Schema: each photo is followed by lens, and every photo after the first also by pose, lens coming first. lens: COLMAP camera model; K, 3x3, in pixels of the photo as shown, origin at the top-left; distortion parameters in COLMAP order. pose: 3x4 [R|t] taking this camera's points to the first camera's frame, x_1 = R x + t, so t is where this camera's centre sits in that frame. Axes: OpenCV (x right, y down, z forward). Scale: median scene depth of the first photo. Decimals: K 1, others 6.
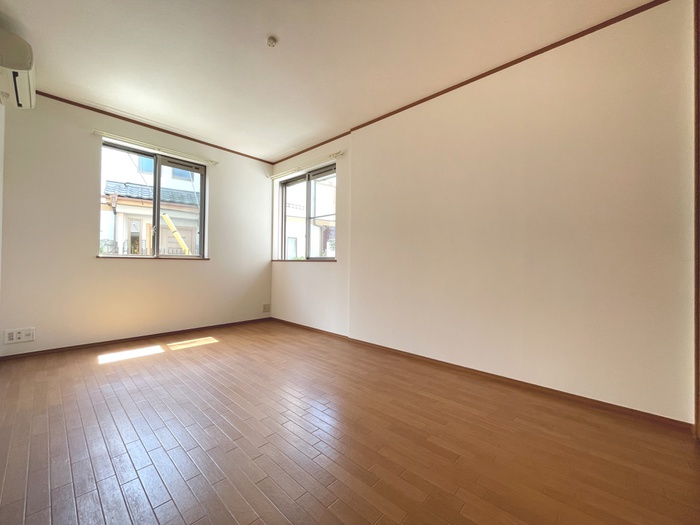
lens RADIAL K [[275.6, 0, 351.0], [0, 275.6, 262.3], [0, 0, 1]] dist [-0.002316, -0.000150]
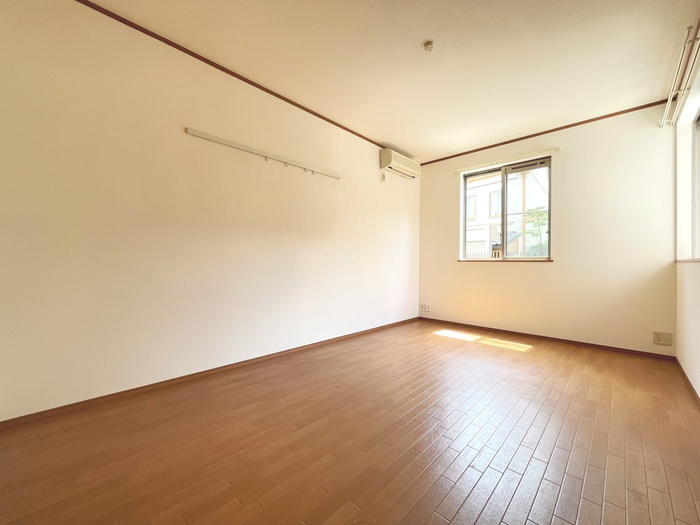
lens RADIAL K [[275.6, 0, 350.2], [0, 275.6, 261.3], [0, 0, 1]] dist [-0.002316, -0.000150]
pose [[-0.013601, -0.007468, -0.999880, 0.433366], [0.000760, 0.999972, -0.007479, -0.003404], [0.999907, -0.000862, -0.013595, 0.425161]]
